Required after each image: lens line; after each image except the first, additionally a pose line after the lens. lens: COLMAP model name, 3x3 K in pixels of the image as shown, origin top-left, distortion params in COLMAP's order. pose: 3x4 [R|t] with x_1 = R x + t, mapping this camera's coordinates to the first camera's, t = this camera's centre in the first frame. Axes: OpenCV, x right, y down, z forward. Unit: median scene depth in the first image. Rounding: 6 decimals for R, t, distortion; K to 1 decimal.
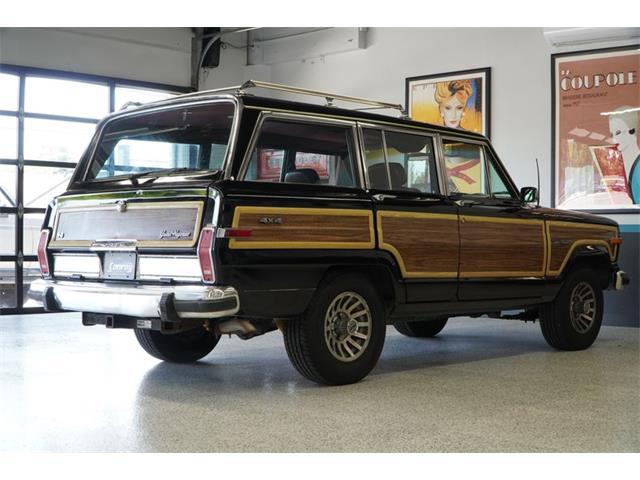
lens RADIAL K [[1006.8, 0, 320.0], [0, 1006.8, 240.0], [0, 0, 1]] dist [-0.094372, -0.171098]
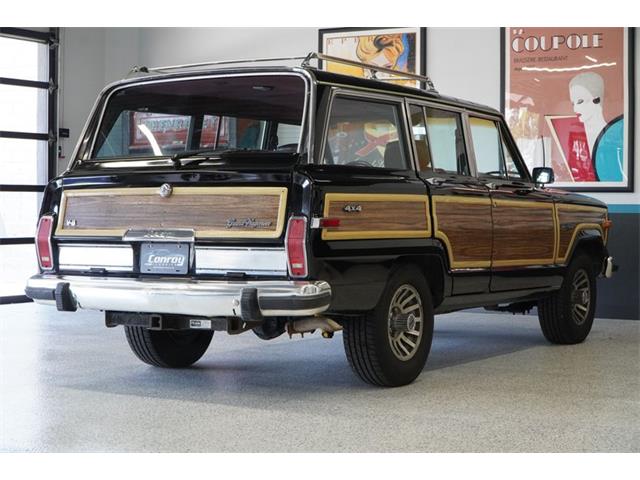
lens RADIAL K [[1276.9, 0, 320.0], [0, 1276.9, 240.0], [0, 0, 1]] dist [-0.166332, 0.199441]
pose [[0.977470, -0.004424, 0.211029, -0.286352], [-0.000387, 0.999741, 0.022750, -0.015011], [-0.211075, -0.022319, 0.977215, -0.114274]]
